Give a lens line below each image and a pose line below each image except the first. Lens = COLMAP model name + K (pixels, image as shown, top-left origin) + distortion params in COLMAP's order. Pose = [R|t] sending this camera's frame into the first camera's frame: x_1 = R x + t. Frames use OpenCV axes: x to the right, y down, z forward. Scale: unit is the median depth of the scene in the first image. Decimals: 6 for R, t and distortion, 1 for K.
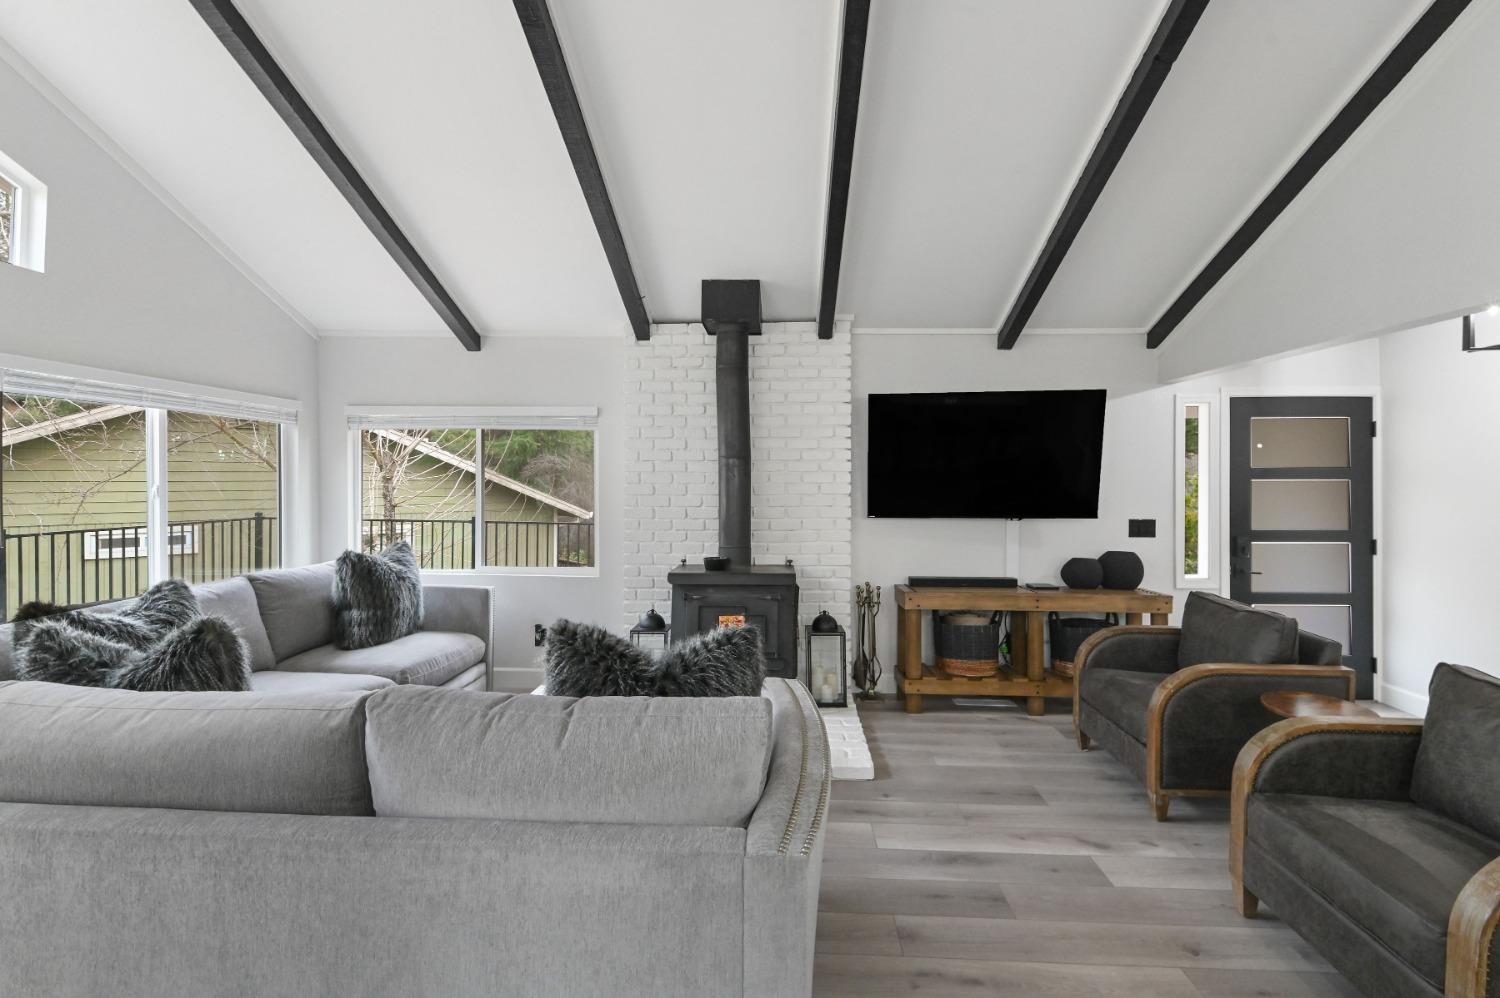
lens RADIAL K [[648.1, 0, 757.4], [0, 648.1, 479.4], [0, 0, 1]] dist [0.012808, -0.009597]
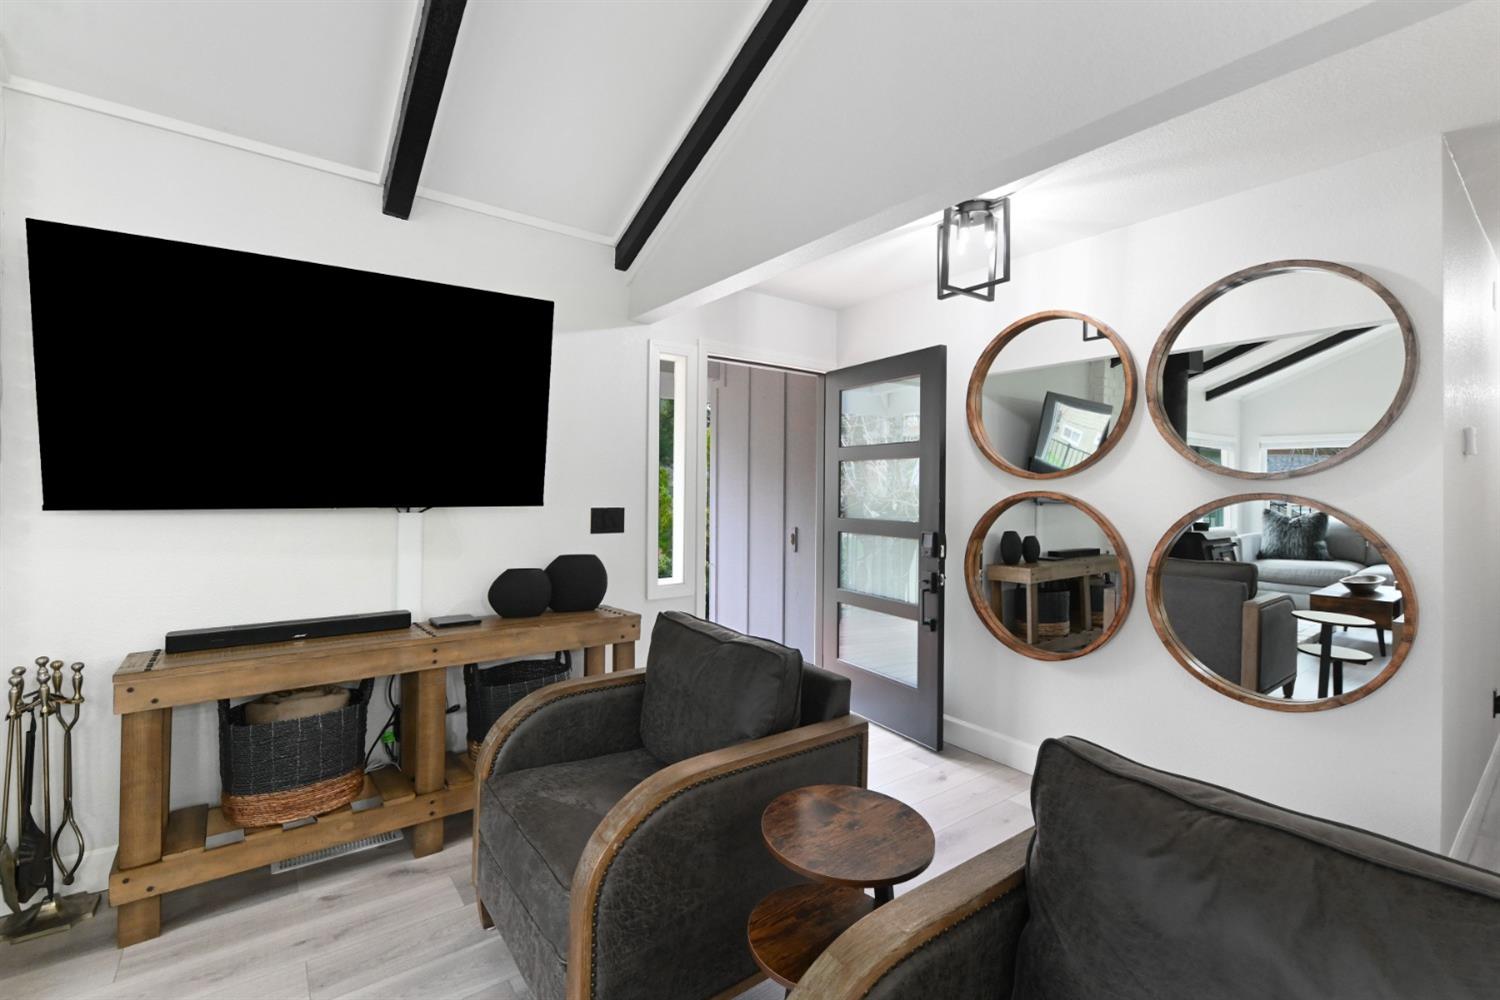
lens RADIAL K [[648.1, 0, 746.3], [0, 648.1, 490.7], [0, 0, 1]] dist [0.012808, -0.009597]
pose [[0.766091, 0.004599, 0.642715, 0.258192], [-0.008307, 0.999962, 0.002746, 0.040473], [-0.642678, -0.007442, 0.766100, 0.368054]]
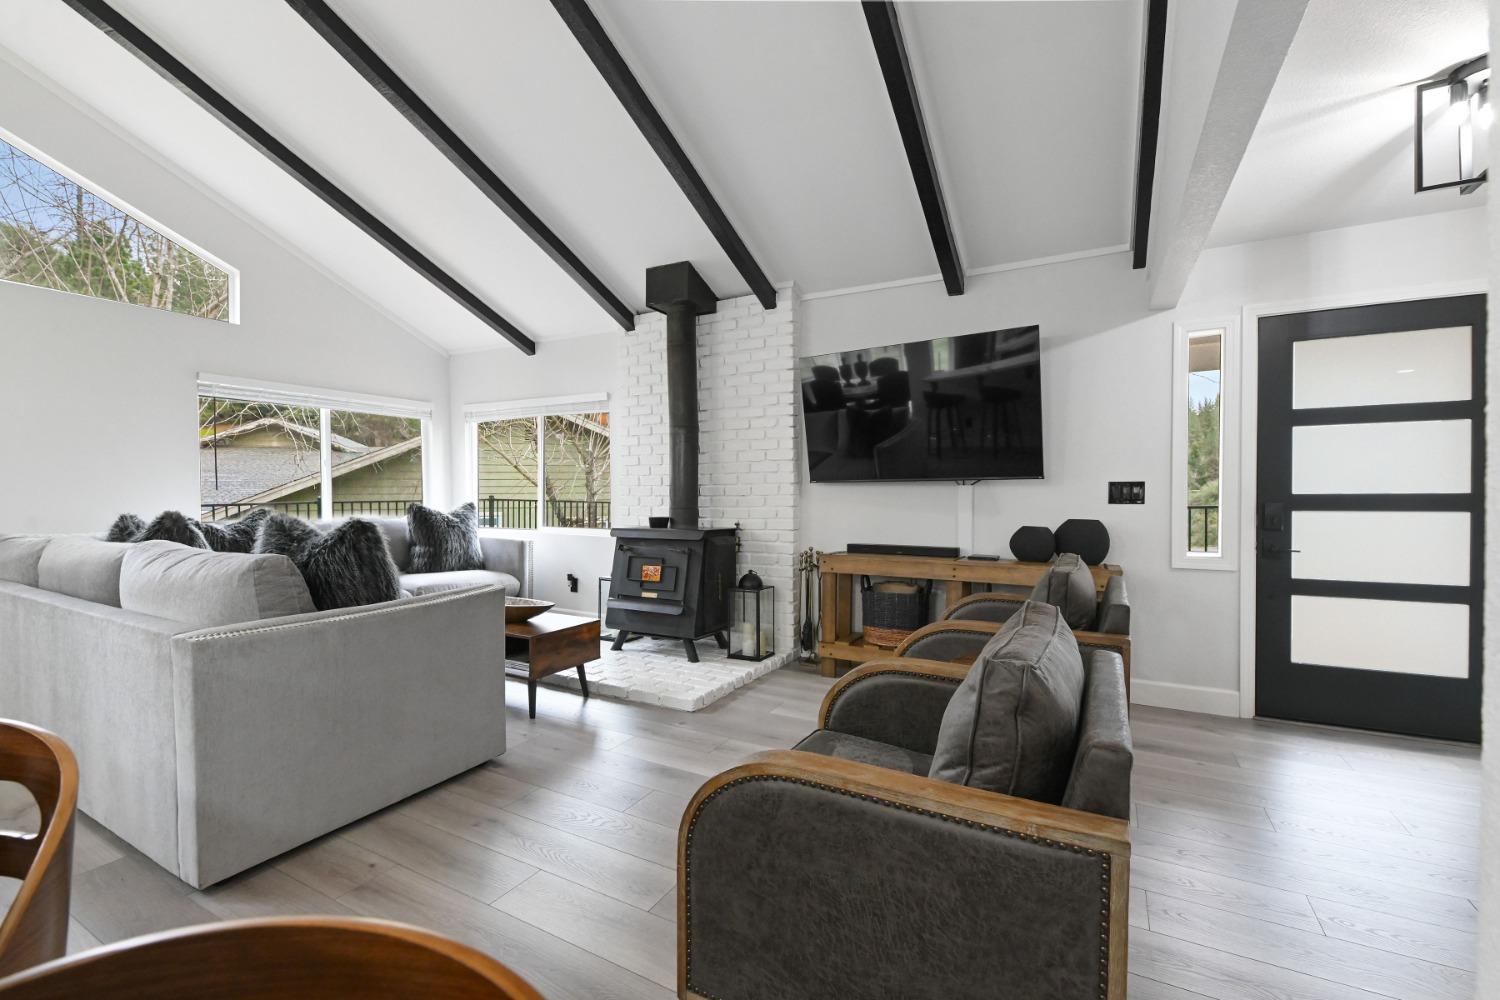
lens RADIAL K [[648.1, 0, 758.9], [0, 648.1, 497.4], [0, 0, 1]] dist [0.012808, -0.009597]
pose [[0.897480, 0.001105, -0.441054, 0.554487], [0.004811, 0.999913, 0.012296, 0.070825], [0.441029, -0.013157, 0.897396, 0.067859]]
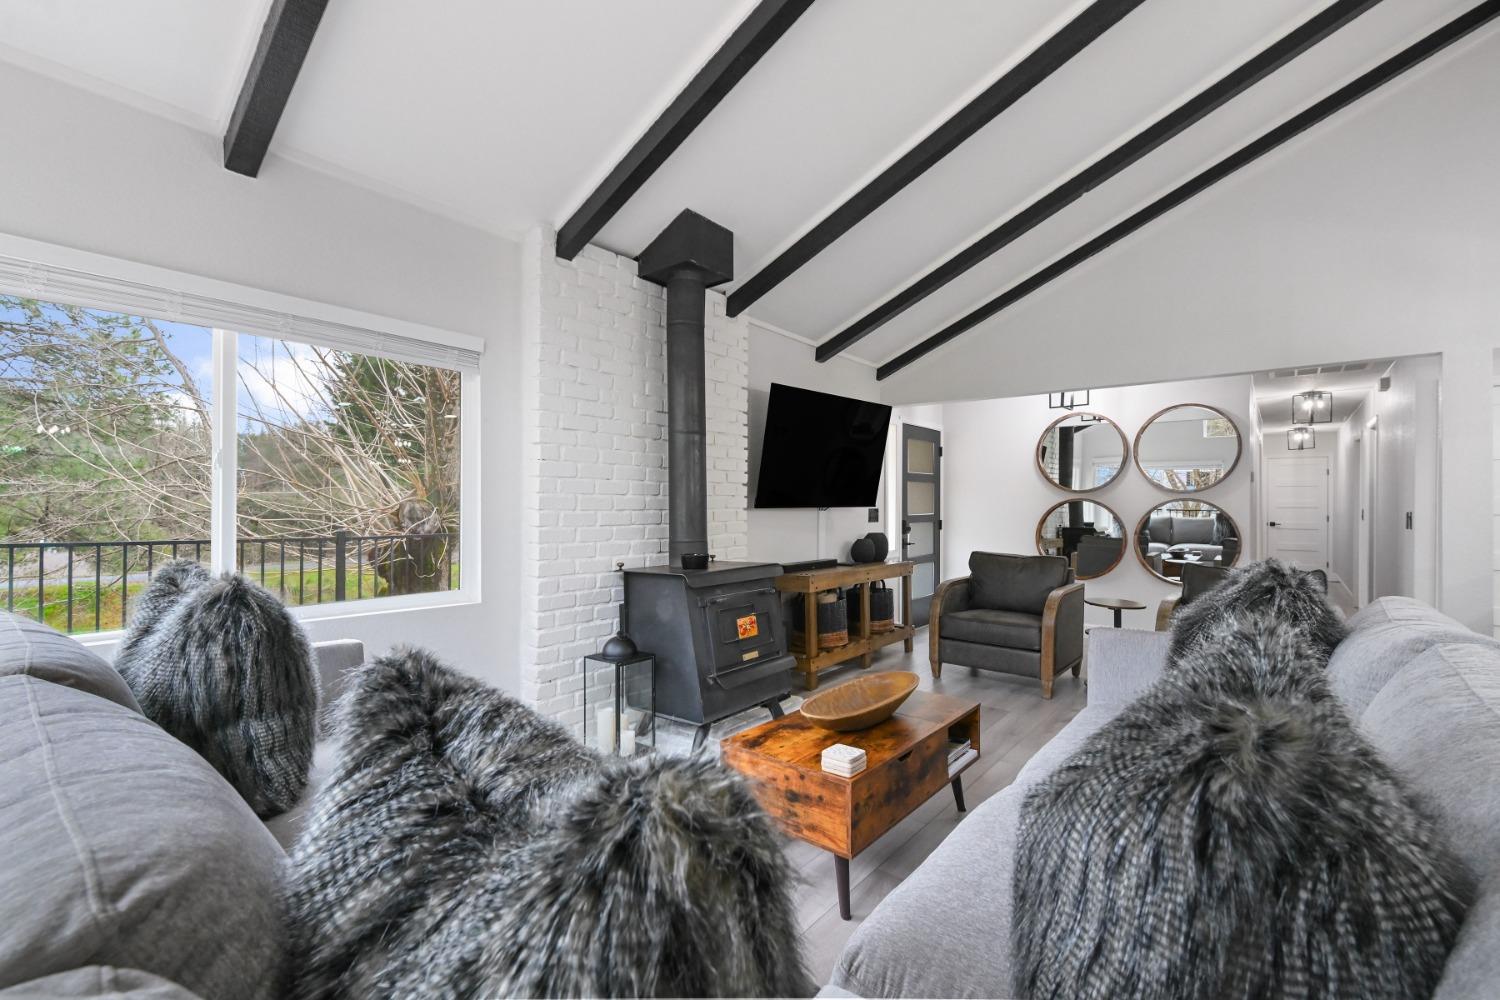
lens RADIAL K [[648.1, 0, 738.9], [0, 648.1, 499.7], [0, 0, 1]] dist [0.012808, -0.009597]
pose [[0.602817, 0.007818, 0.797841, -0.648144], [-0.005684, 0.999969, -0.005505, 0.053425], [-0.797859, -0.001216, 0.602843, 0.436593]]
